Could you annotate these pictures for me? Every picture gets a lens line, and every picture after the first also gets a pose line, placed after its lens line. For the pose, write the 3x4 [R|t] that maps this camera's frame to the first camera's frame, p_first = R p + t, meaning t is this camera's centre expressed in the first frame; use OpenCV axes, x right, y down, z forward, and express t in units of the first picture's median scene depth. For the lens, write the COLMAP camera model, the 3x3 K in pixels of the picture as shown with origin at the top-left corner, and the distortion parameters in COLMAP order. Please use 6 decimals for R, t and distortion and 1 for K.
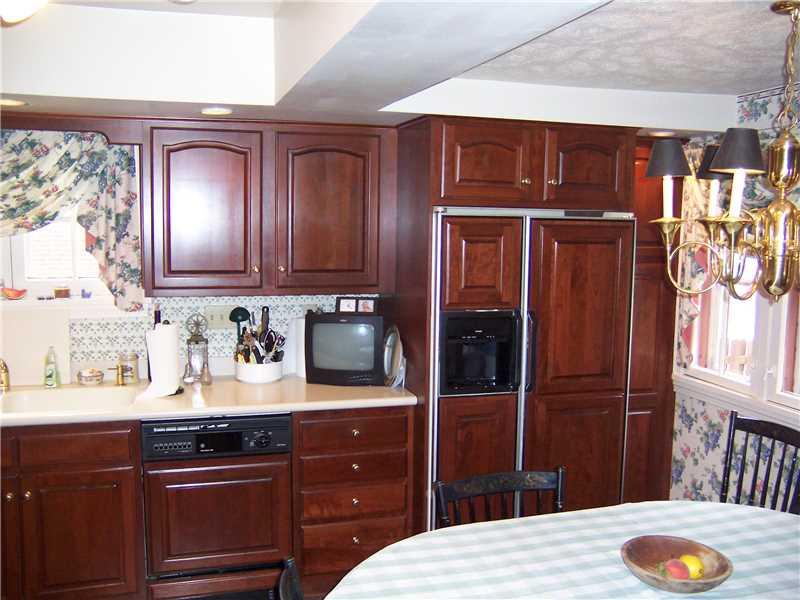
lens RADIAL K [[834.1, 0, 400.0], [0, 834.1, 300.0], [0, 0, 1]] dist [0.017966, 0.038193]
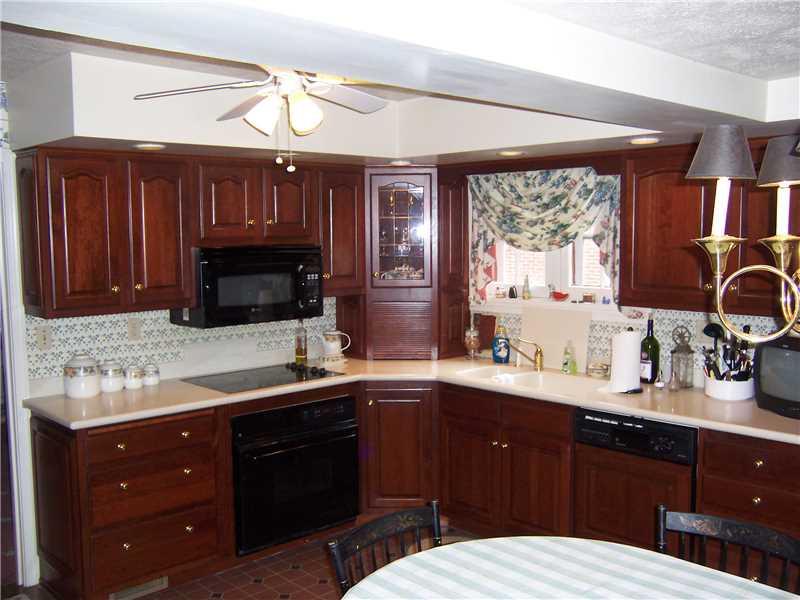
lens RADIAL K [[834.1, 0, 400.0], [0, 834.1, 300.0], [0, 0, 1]] dist [0.017966, 0.038193]
pose [[0.465762, 0.062055, -0.882732, 0.567280], [-0.079393, 0.996446, 0.028159, -0.019306], [0.881341, 0.056967, 0.469033, 0.194882]]
